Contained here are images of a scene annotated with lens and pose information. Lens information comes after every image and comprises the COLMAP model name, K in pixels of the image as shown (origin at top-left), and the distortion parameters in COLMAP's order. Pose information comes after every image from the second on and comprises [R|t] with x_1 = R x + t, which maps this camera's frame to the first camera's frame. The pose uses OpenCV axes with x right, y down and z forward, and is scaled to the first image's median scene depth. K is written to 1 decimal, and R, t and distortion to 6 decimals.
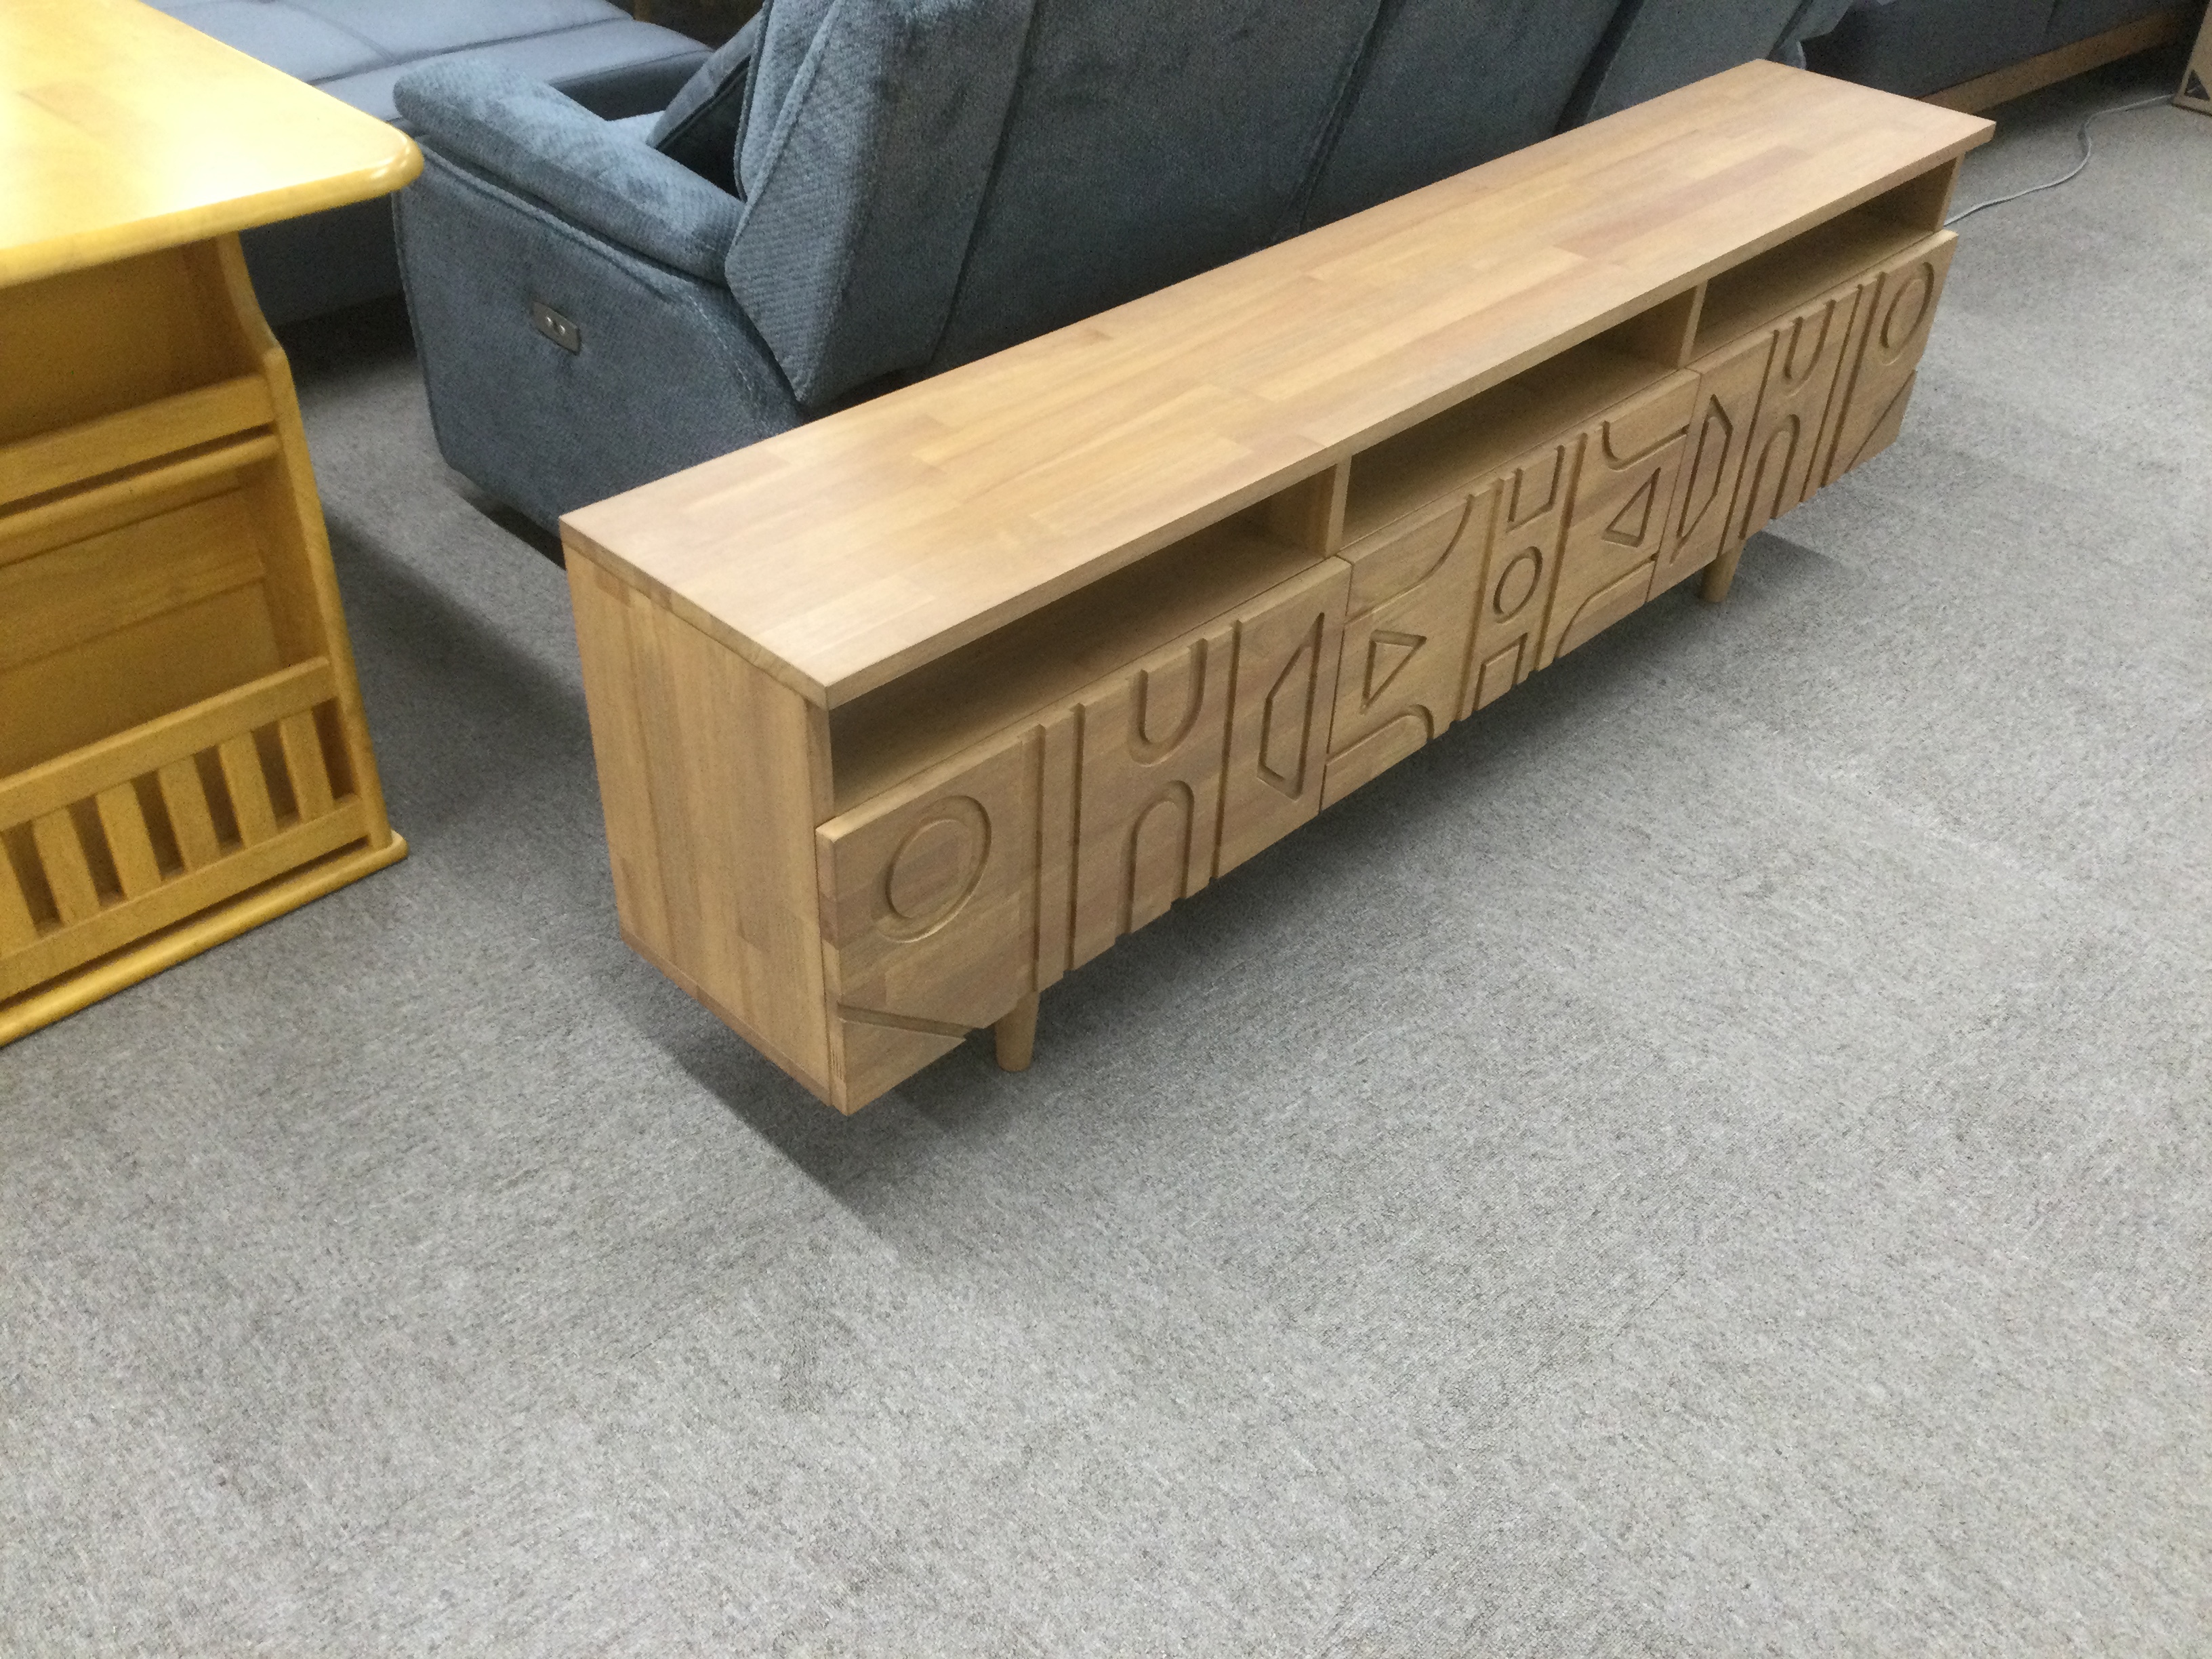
lens RADIAL K [[1967.0, 0, 1092.2], [0, 1967.0, 842.5], [0, 0, 1]] dist [0.135412, -0.276486]
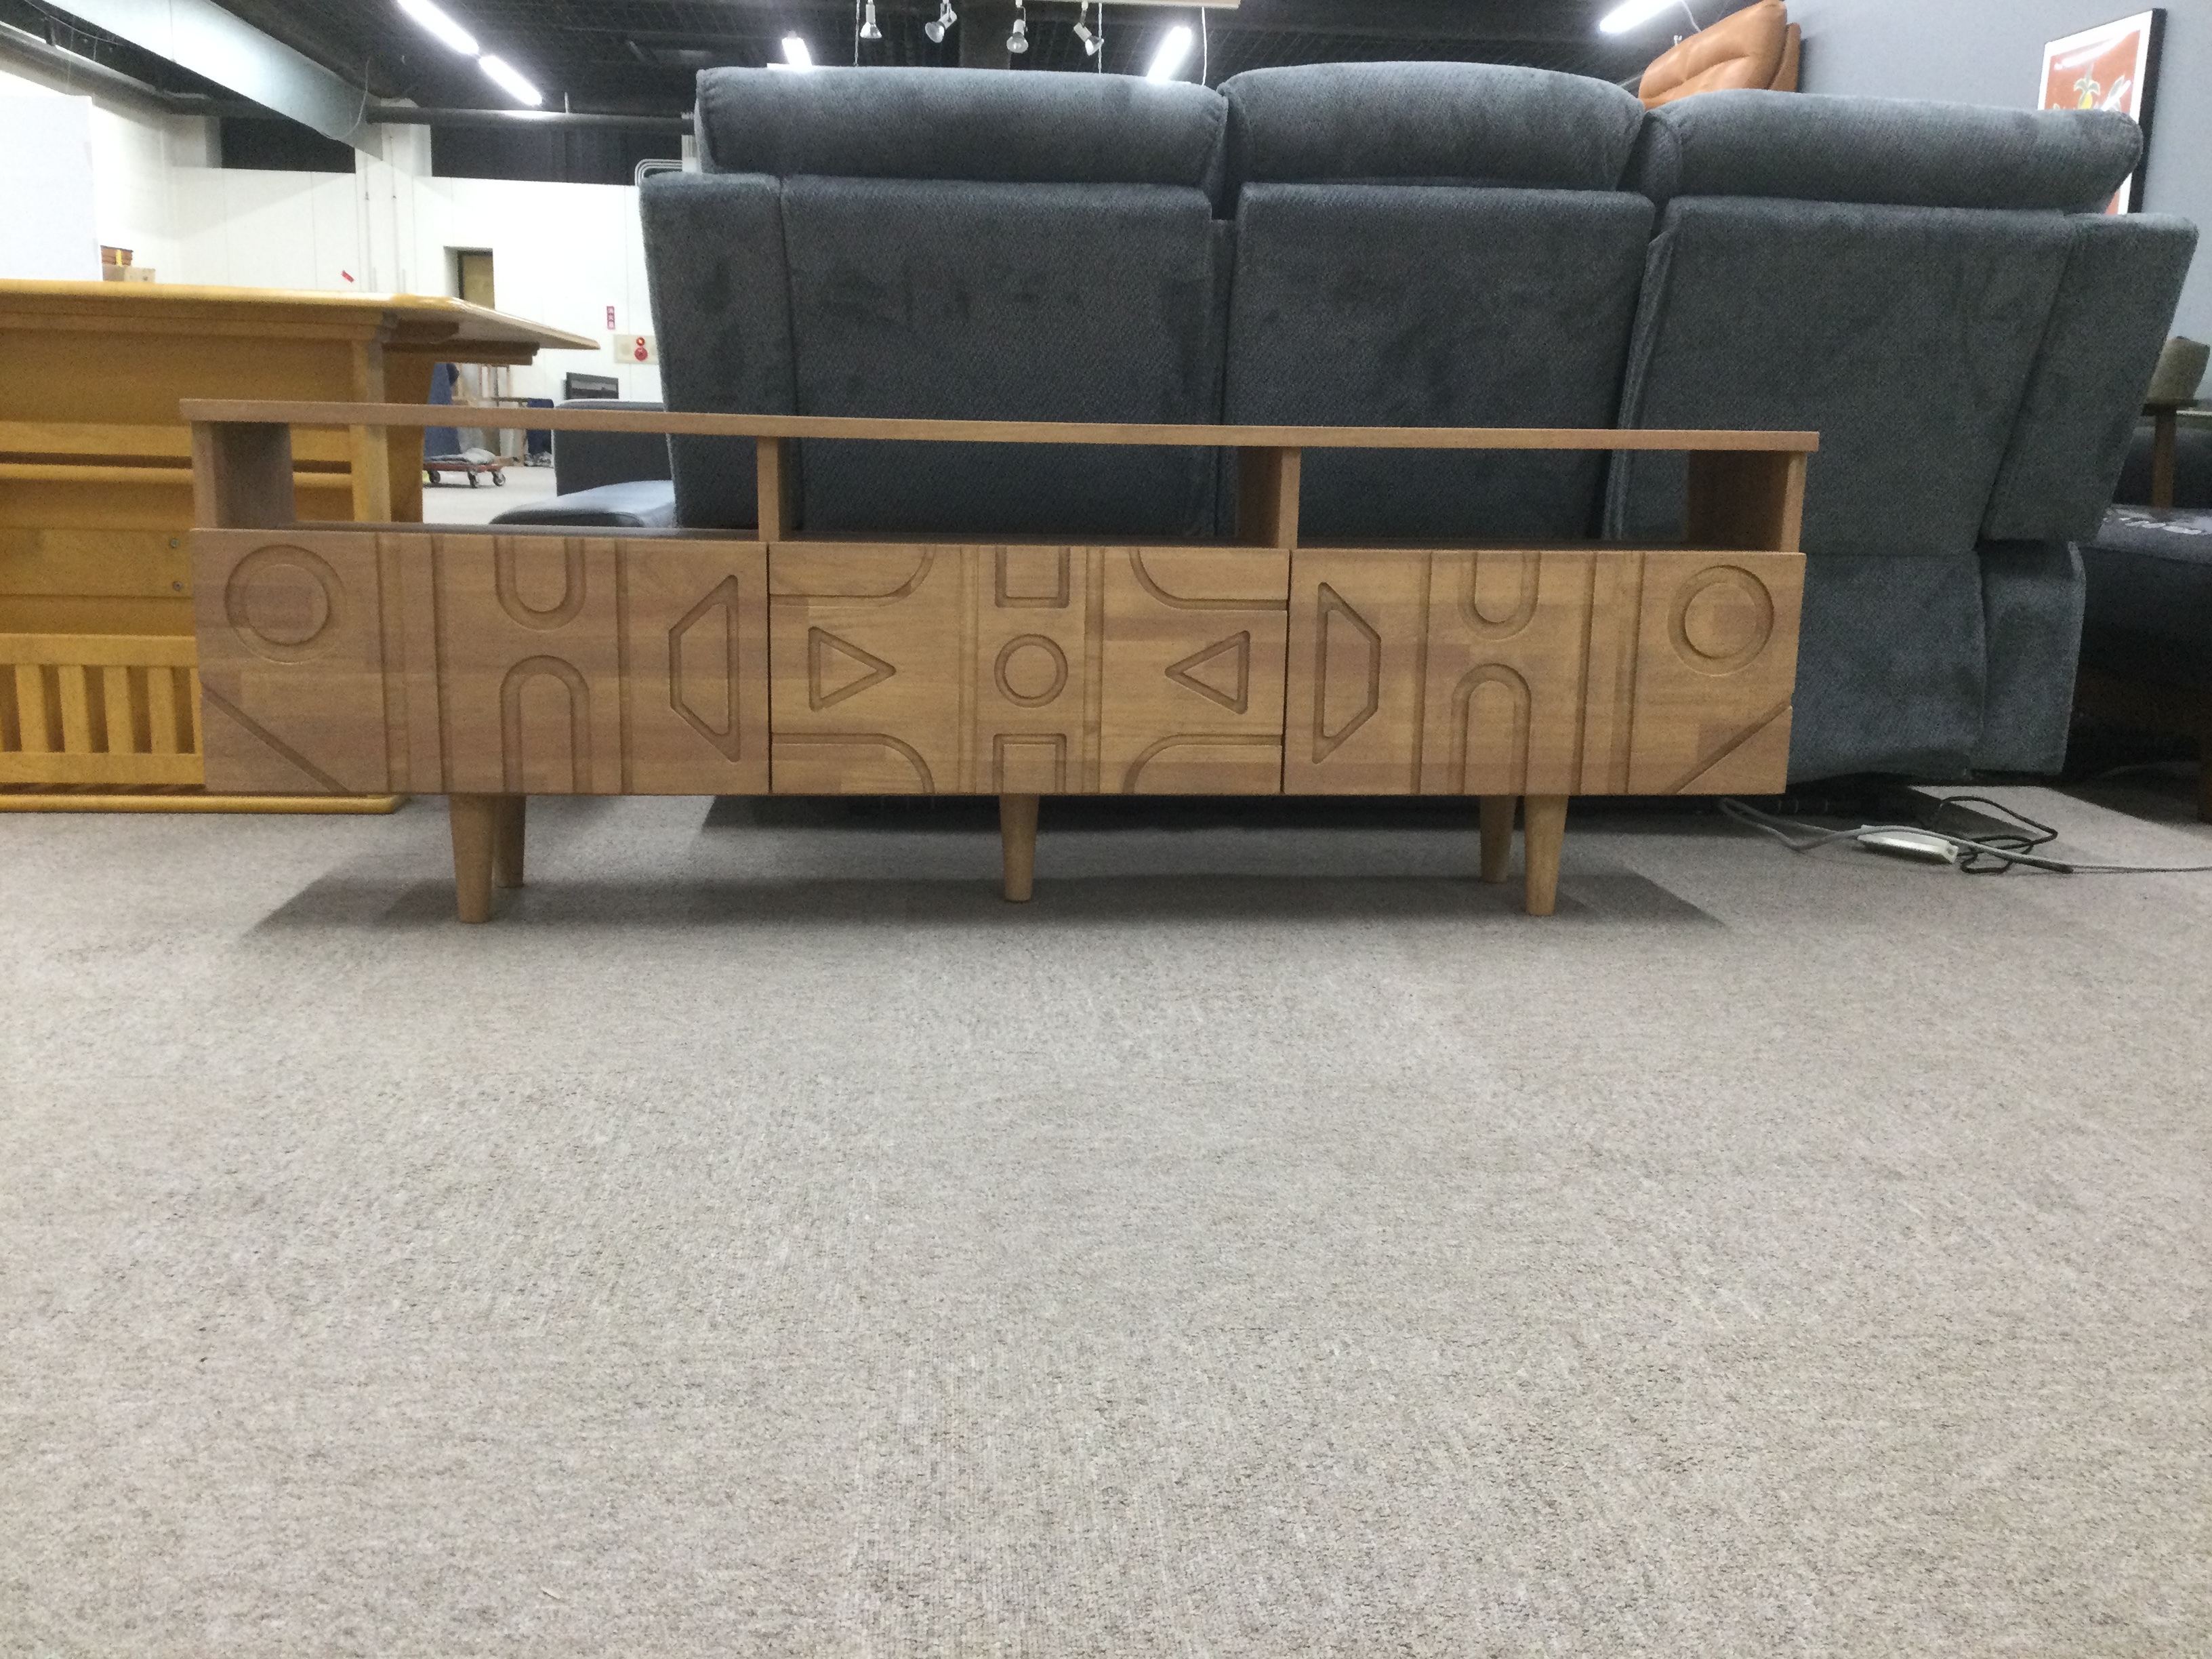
lens RADIAL K [[1982.2, 0, 1096.3], [0, 1982.2, 819.3], [0, 0, 1]] dist [0.133882, -0.269332]
pose [[0.769575, 0.100612, -0.630580, 1.110054], [-0.386414, 0.859553, -0.334444, 0.349629], [0.508368, 0.501045, 0.700369, 0.326064]]
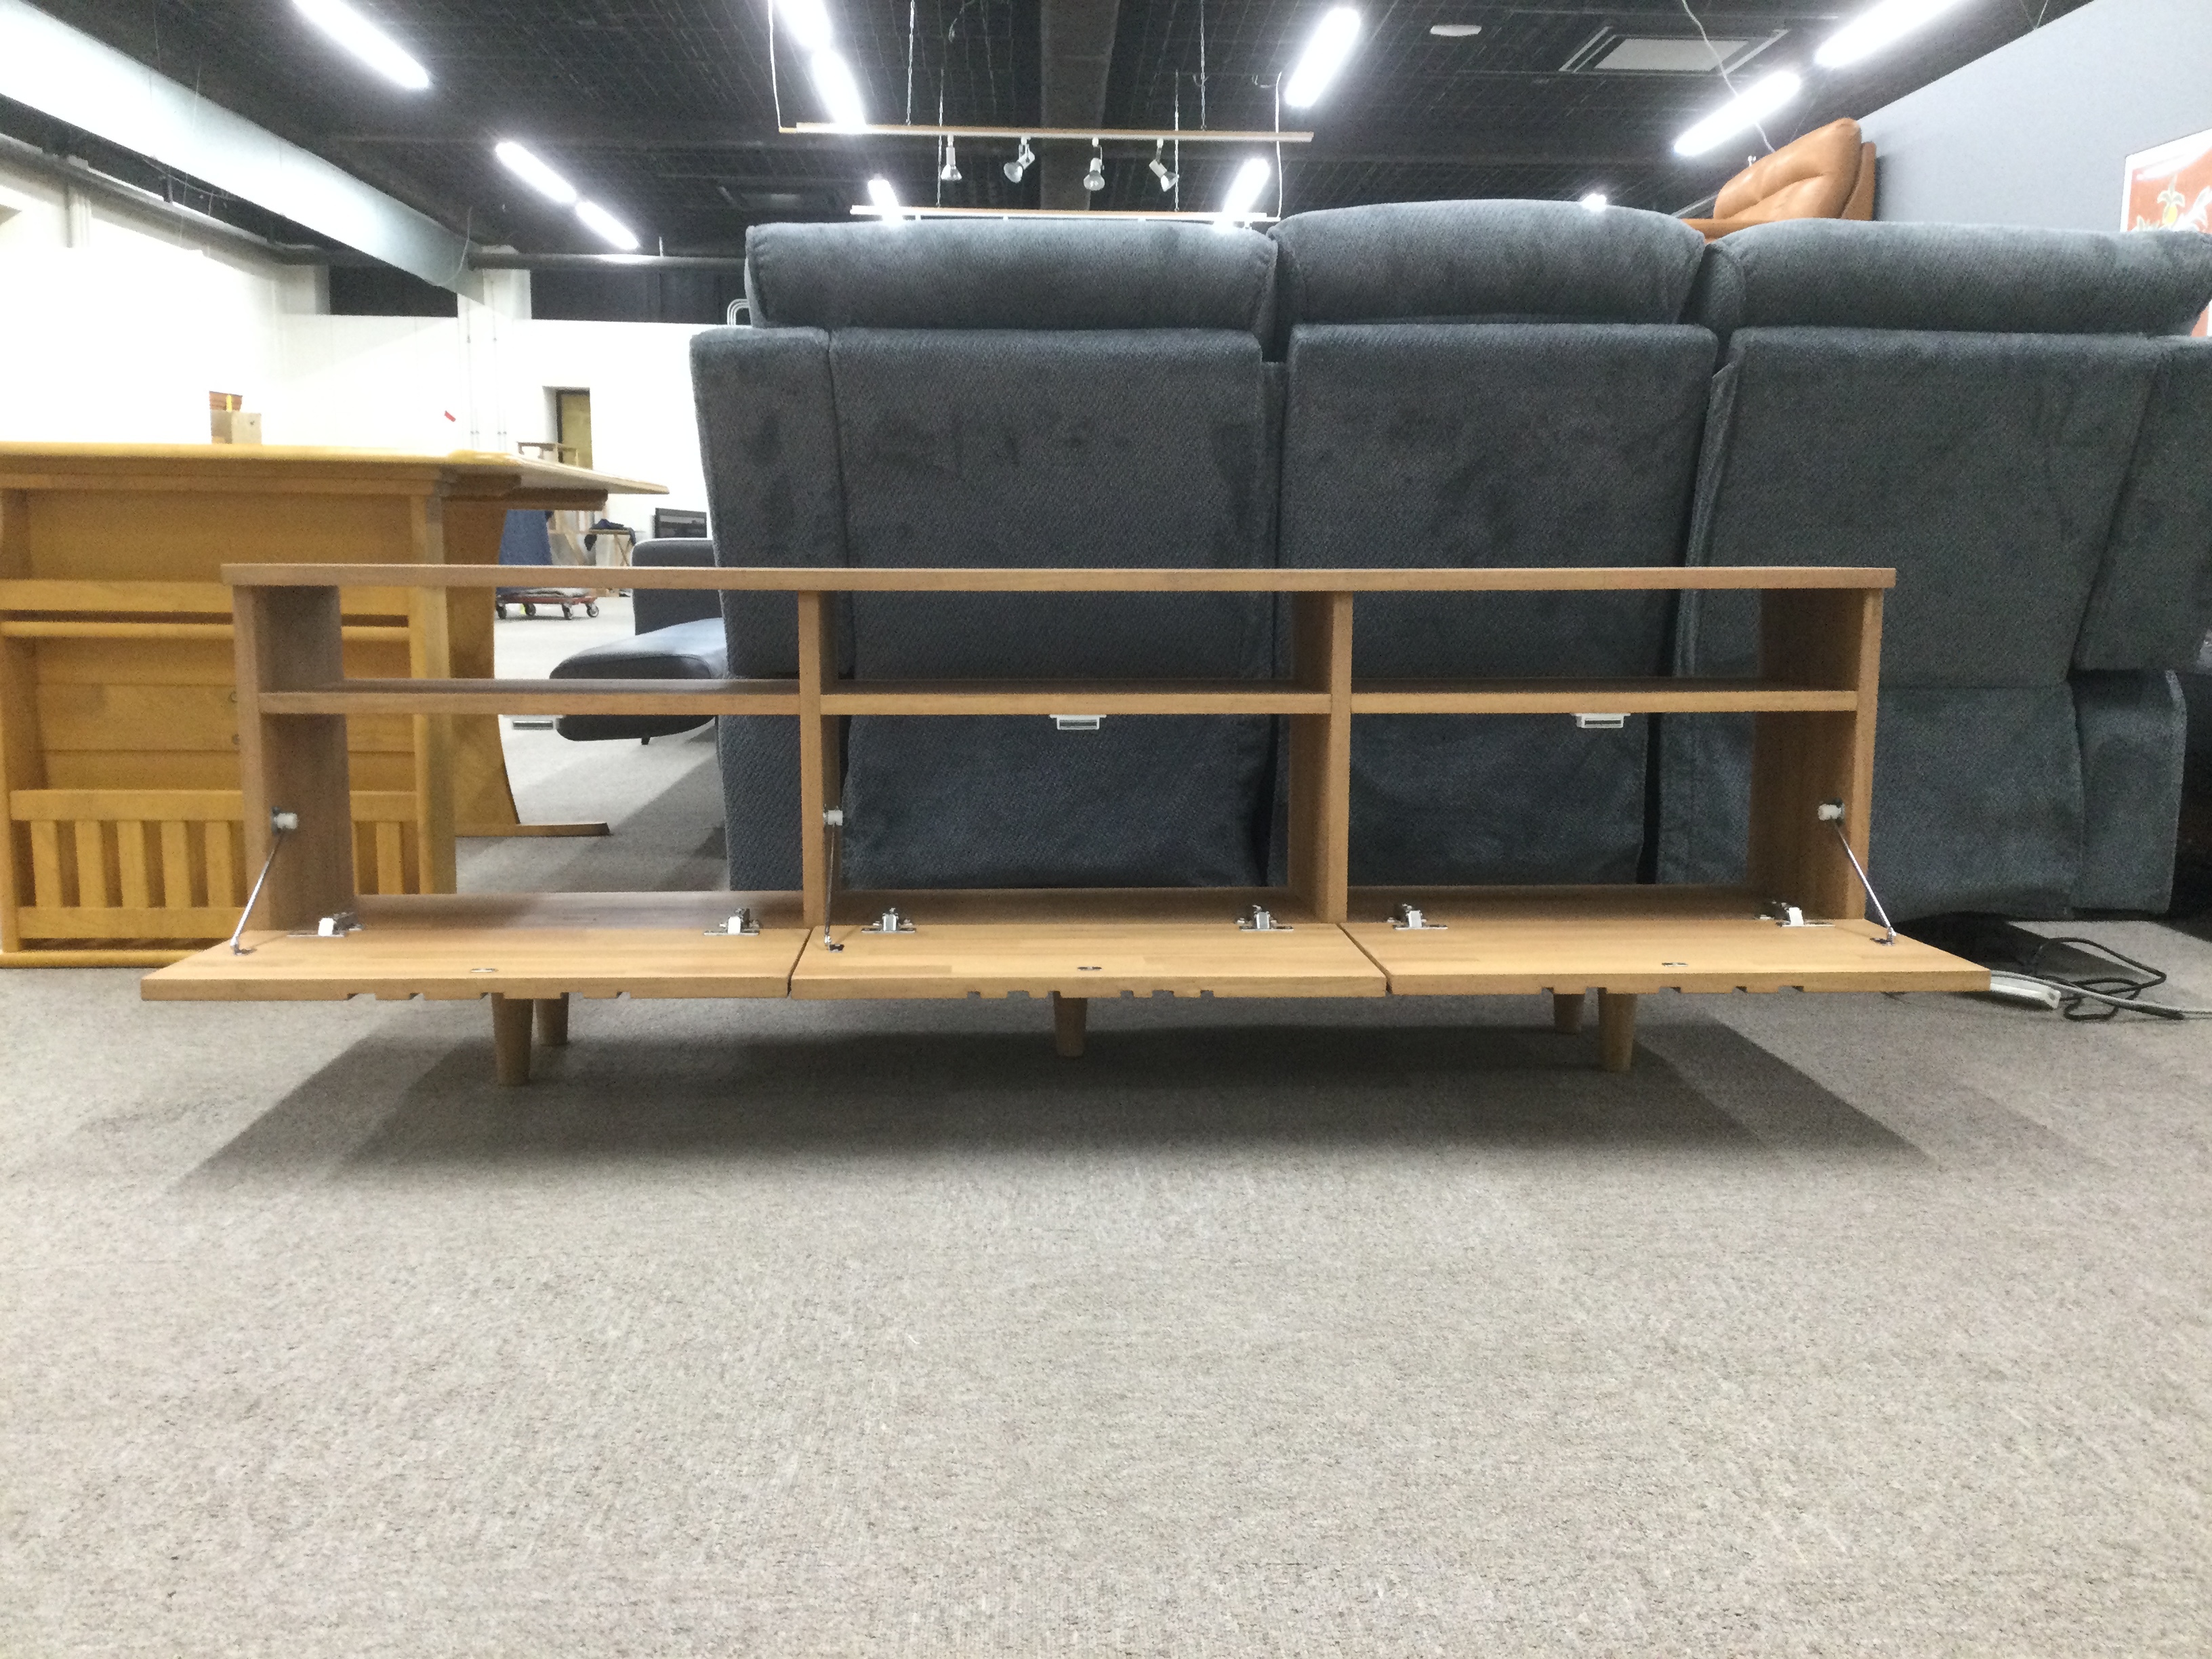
lens RADIAL K [[1980.6, 0, 1097.5], [0, 1980.6, 817.7], [0, 0, 1]] dist [0.131611, -0.250906]
pose [[0.741676, 0.055762, -0.668437, 1.101643], [-0.394345, 0.842376, -0.367281, 0.304596], [0.542595, 0.535998, 0.646759, 0.353909]]
